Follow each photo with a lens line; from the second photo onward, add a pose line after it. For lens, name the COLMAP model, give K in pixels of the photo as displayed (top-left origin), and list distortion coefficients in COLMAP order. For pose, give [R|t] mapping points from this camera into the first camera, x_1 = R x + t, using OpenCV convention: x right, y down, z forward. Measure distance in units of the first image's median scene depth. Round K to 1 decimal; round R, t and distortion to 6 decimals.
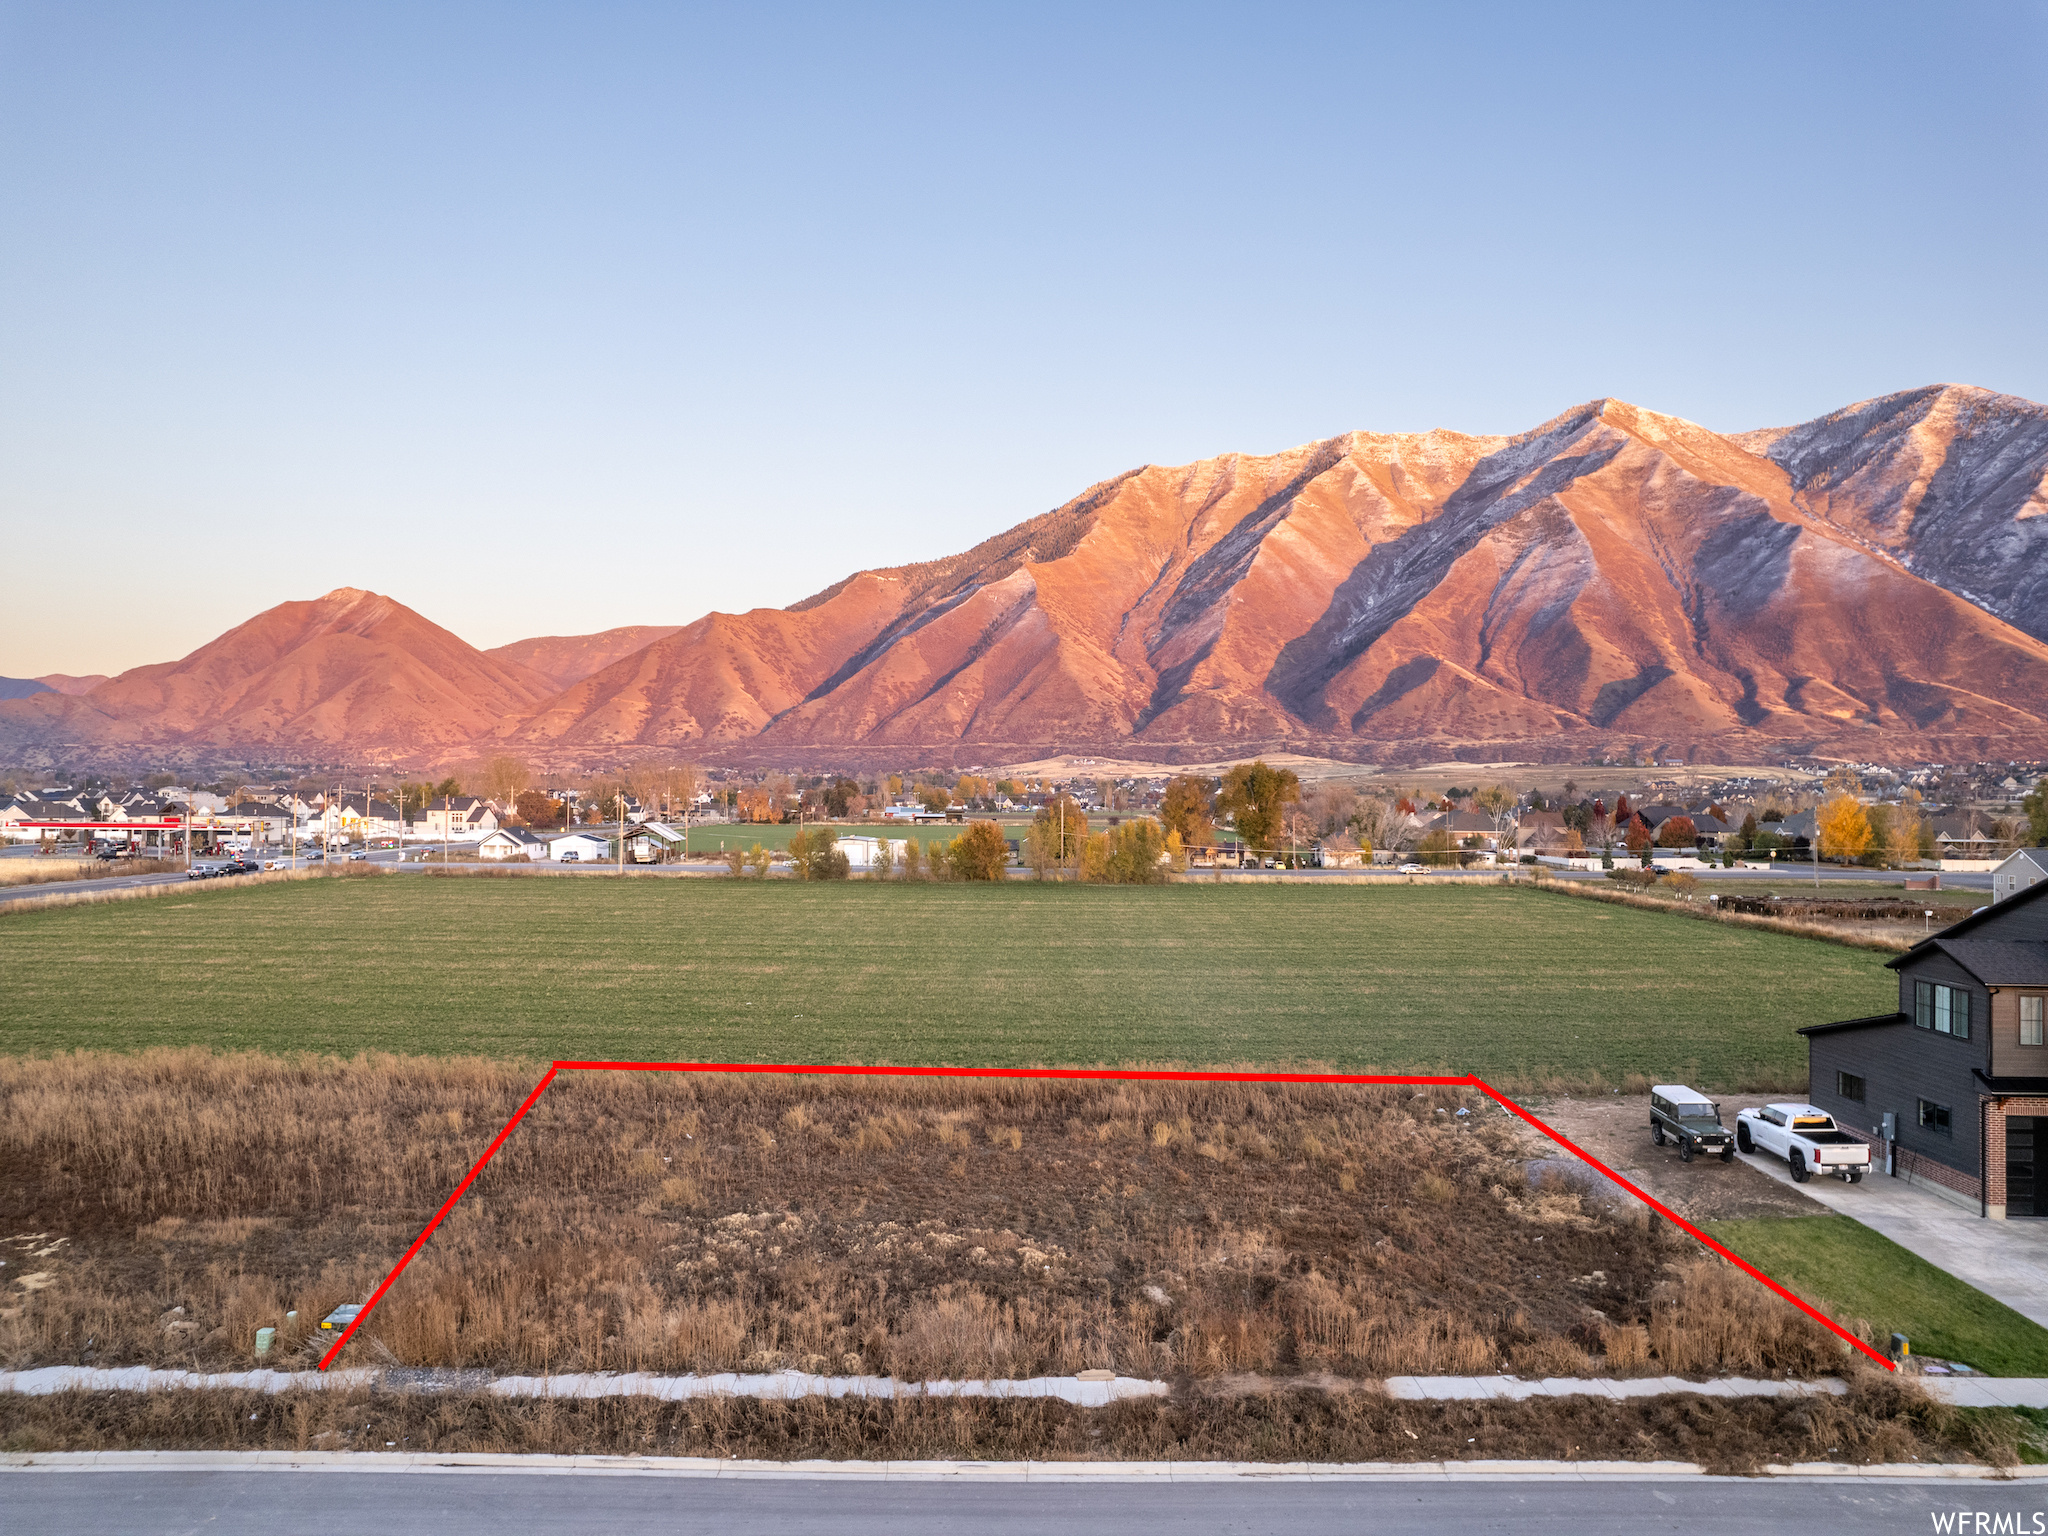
lens RADIAL K [[1302.6, 0, 1024.0], [0, 1302.6, 768.0], [0, 0, 1]] dist [-0.005188, -0.000598]
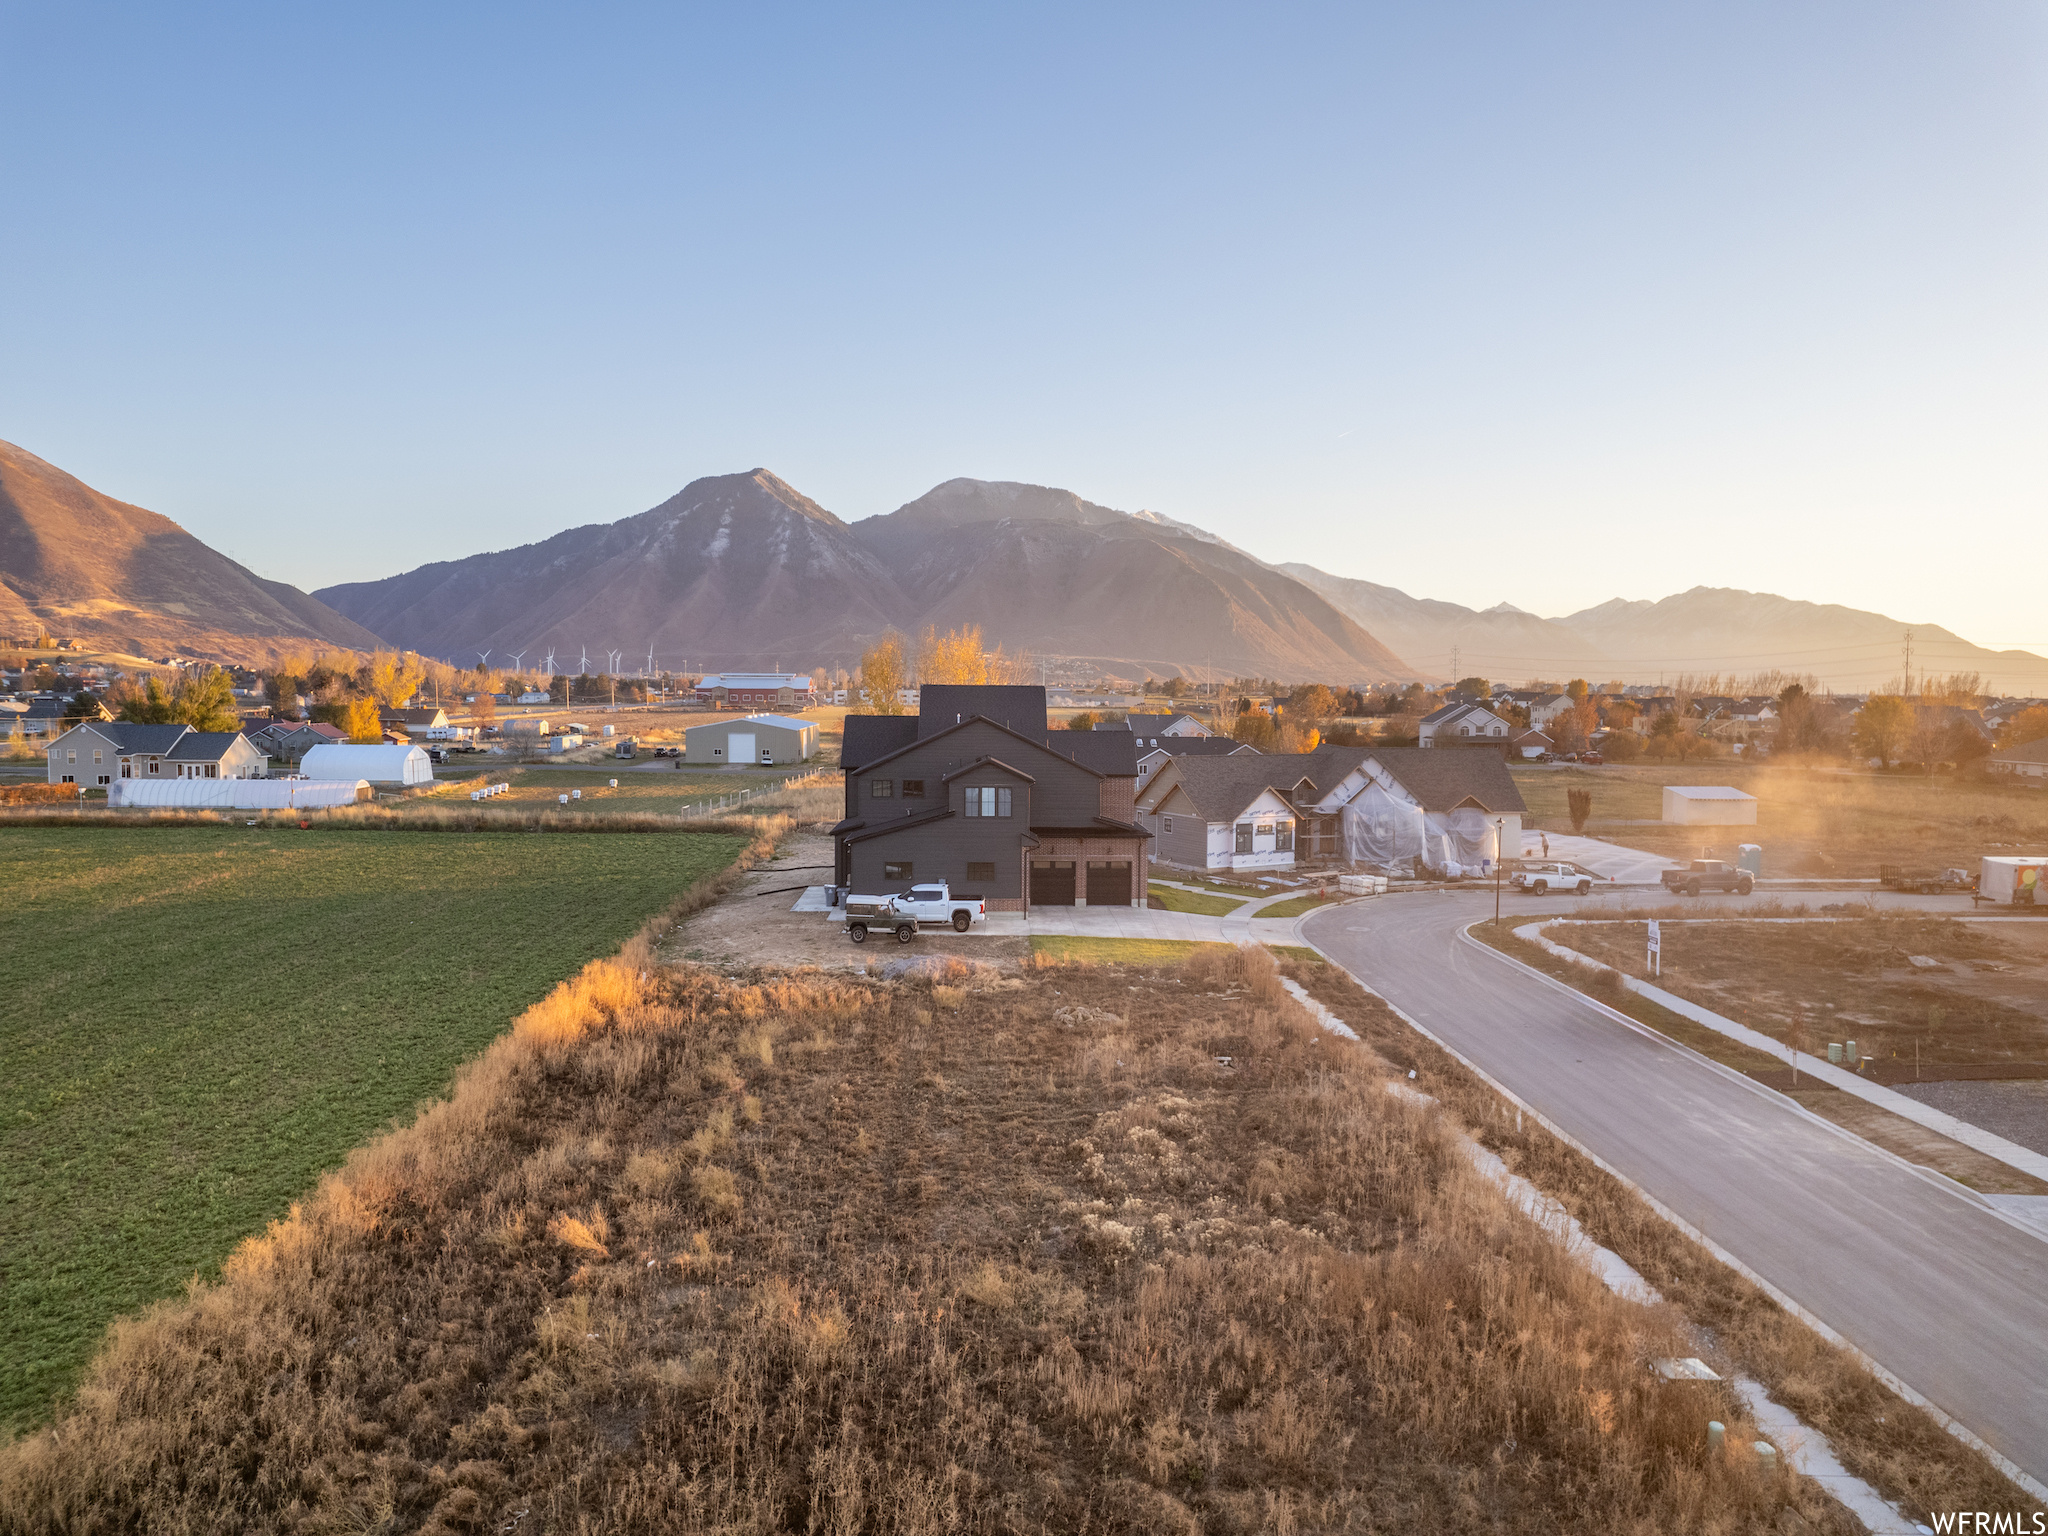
lens RADIAL K [[1302.6, 0, 1024.0], [0, 1302.6, 768.0], [0, 0, 1]] dist [-0.005188, -0.000598]
pose [[-0.092350, -0.063772, 0.993682, -1.188769], [-0.044825, 0.997202, 0.059832, 0.051845], [-0.994717, -0.039016, -0.094950, 1.435447]]
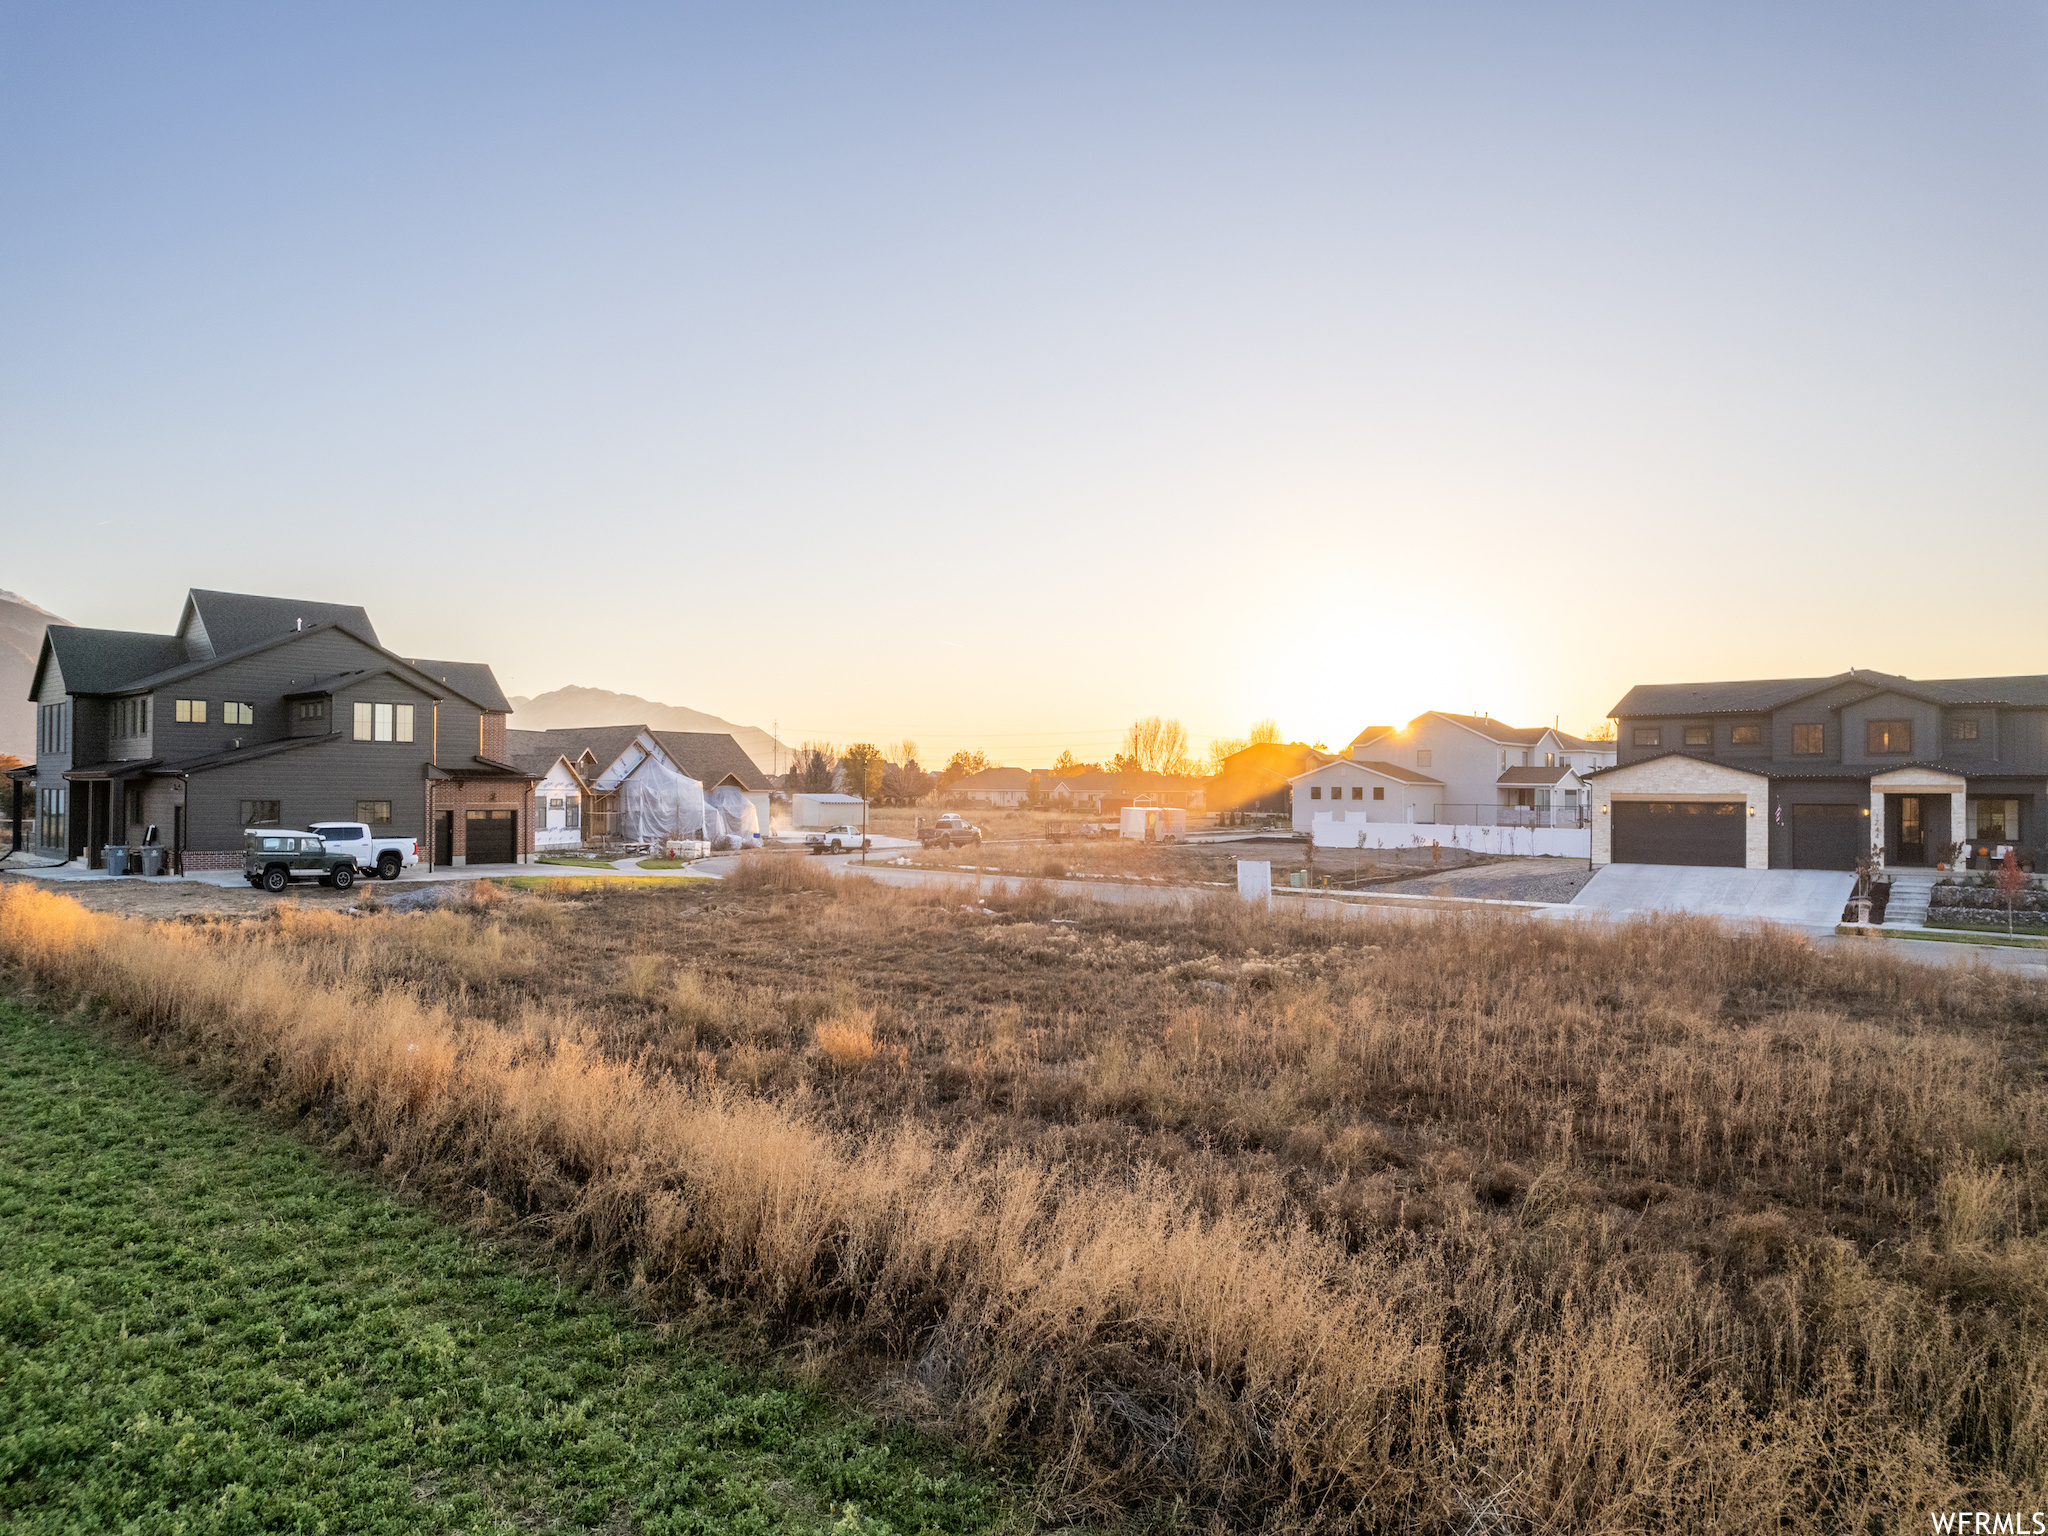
lens RADIAL K [[1302.6, 0, 1024.0], [0, 1302.6, 768.0], [0, 0, 1]] dist [-0.005188, -0.000598]
pose [[-0.763108, -0.009002, 0.646209, -0.804980], [-0.036671, 0.998895, -0.029390, 0.288033], [-0.645230, -0.046125, -0.762595, 1.966030]]
